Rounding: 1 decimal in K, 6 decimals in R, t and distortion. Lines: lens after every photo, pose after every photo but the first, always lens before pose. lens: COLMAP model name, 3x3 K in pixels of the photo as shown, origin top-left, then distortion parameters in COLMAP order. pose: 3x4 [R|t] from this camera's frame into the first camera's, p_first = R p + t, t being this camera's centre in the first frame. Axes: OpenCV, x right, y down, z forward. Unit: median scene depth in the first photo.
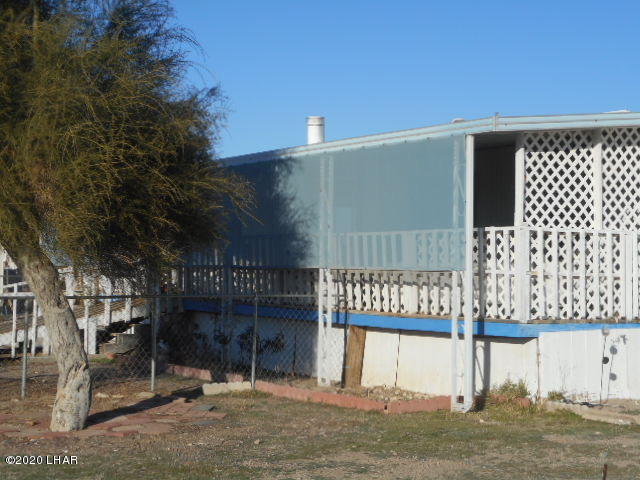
lens RADIAL K [[1225.8, 0, 336.1], [0, 1225.8, 248.7], [0, 0, 1]] dist [0.024150, 0.000000]
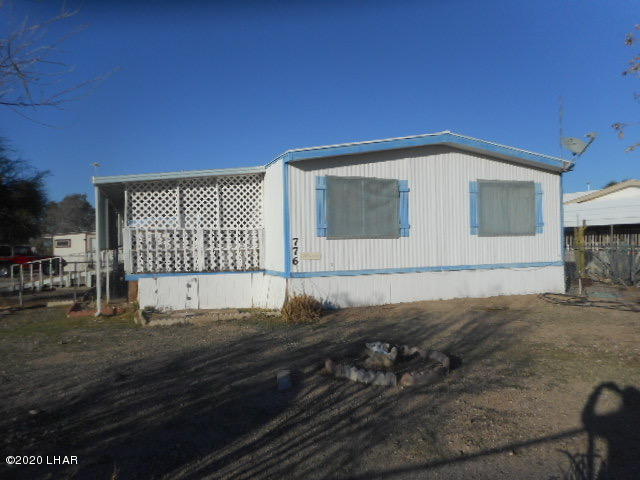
lens RADIAL K [[479.4, 0, 314.4], [0, 479.4, 240.1], [0, 0, 1]] dist [0.011648, 0.001377]
pose [[0.972209, -0.026877, -0.232567, 0.642110], [0.029639, 0.999525, 0.008389, 0.004986], [0.232231, -0.015049, 0.972544, 0.265101]]
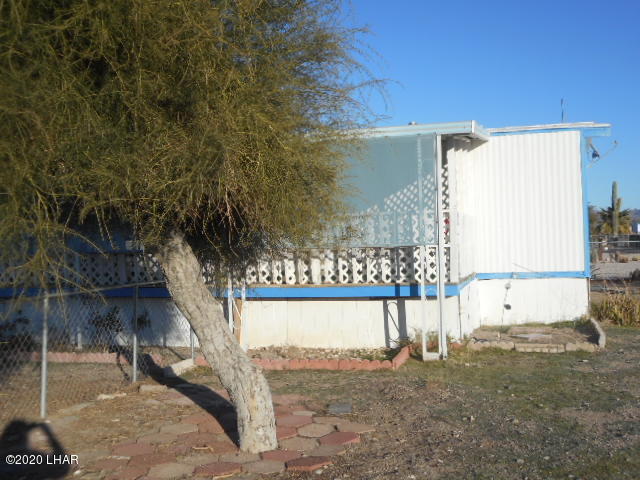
lens RADIAL K [[719.9, 0, 317.5], [0, 719.9, 246.2], [0, 0, 1]] dist [-0.019056, 0.000000]
pose [[0.761320, -0.032607, 0.647556, -0.437268], [0.024654, 0.999468, 0.021343, 0.001043], [-0.647908, -0.000284, 0.761719, 0.507133]]
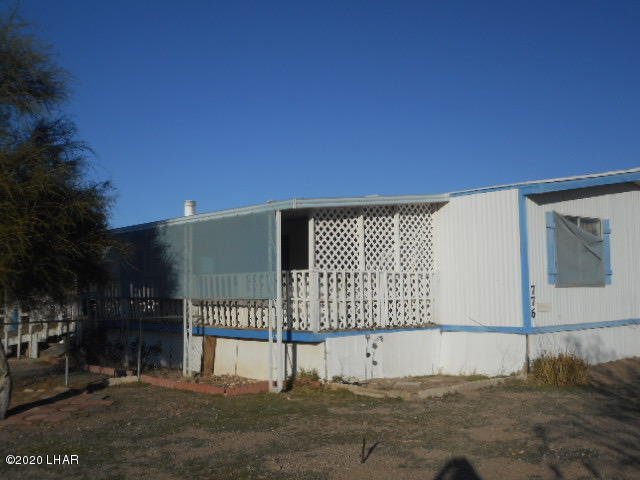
lens RADIAL K [[719.9, 0, 297.1], [0, 719.9, 244.2], [0, 0, 1]] dist [-0.019056, 0.000000]
pose [[0.993847, -0.012363, 0.110067, 0.030731], [0.017684, 0.998715, -0.047497, -0.007129], [-0.109338, 0.049151, 0.992789, 0.097456]]
